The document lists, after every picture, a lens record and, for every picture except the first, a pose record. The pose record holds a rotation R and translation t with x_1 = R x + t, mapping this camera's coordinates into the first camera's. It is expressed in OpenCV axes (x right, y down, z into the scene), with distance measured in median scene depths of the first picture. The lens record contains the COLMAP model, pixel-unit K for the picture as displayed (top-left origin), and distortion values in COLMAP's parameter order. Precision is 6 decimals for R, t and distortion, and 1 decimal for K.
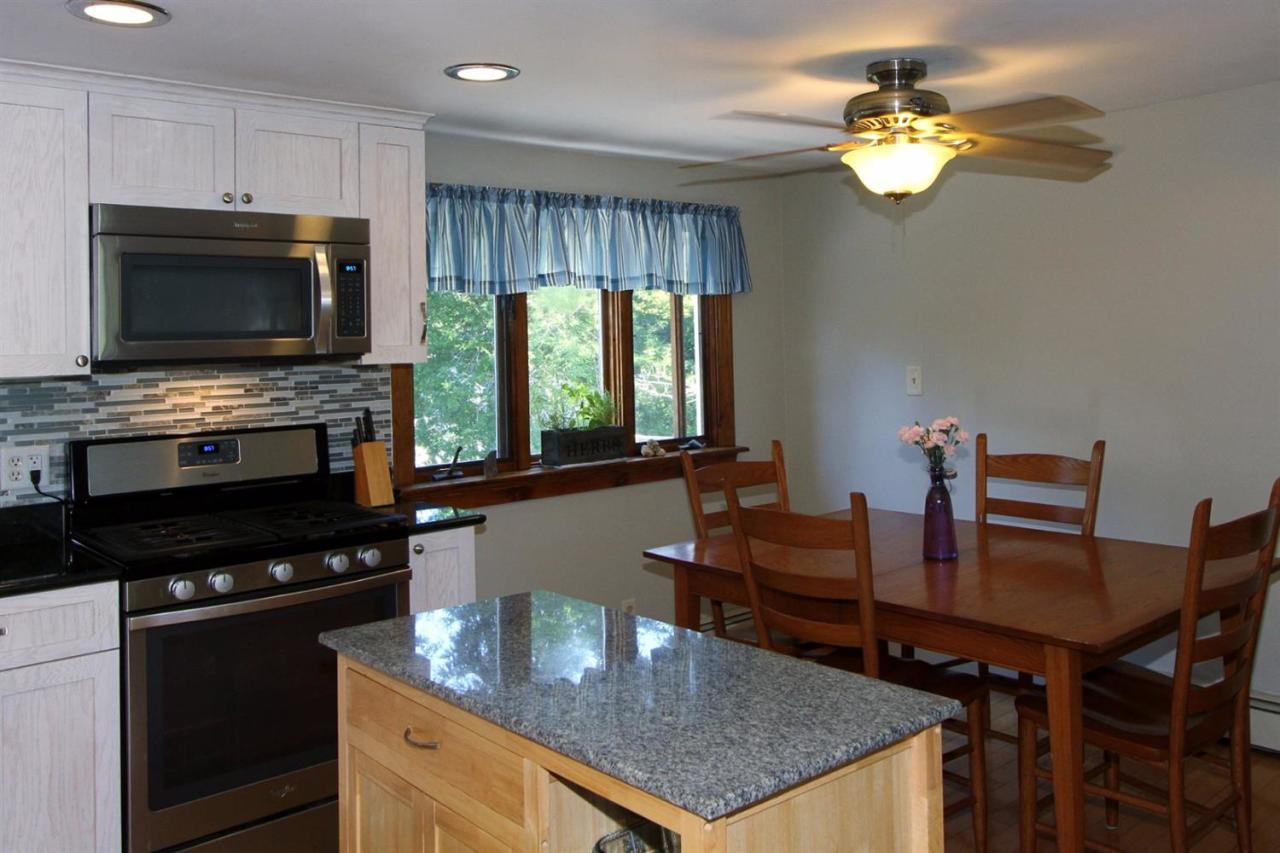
lens RADIAL K [[1050.0, 0, 603.1], [0, 1050.0, 340.0], [0, 0, 1]] dist [-0.009108, 0.026742]
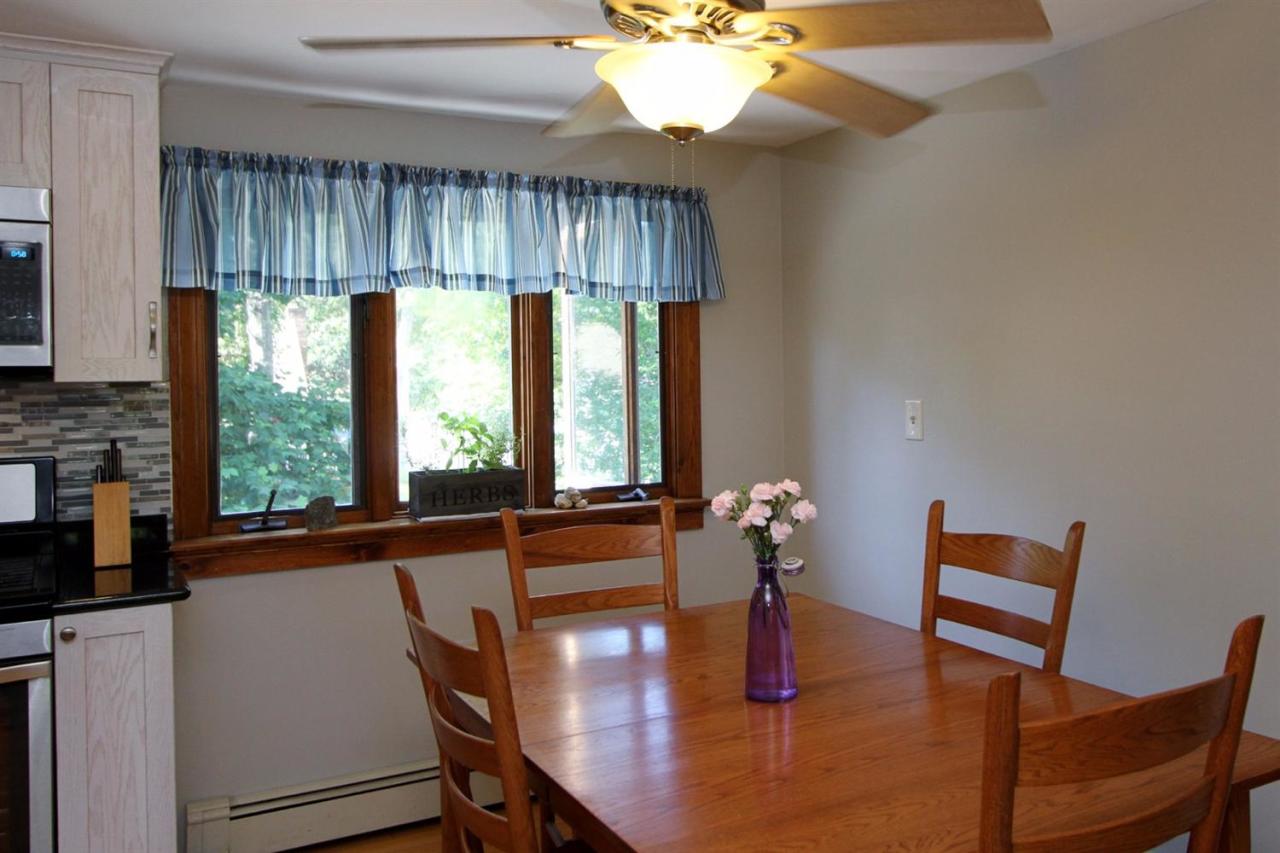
lens RADIAL K [[1057.8, 0, 682.4], [0, 1057.8, 374.0], [0, 0, 1]] dist [-0.023613, 0.028383]
pose [[0.985598, 0.017143, -0.168236, 0.328192], [-0.015648, 0.999825, 0.010205, 0.002299], [0.168382, -0.007425, 0.985694, 0.307613]]
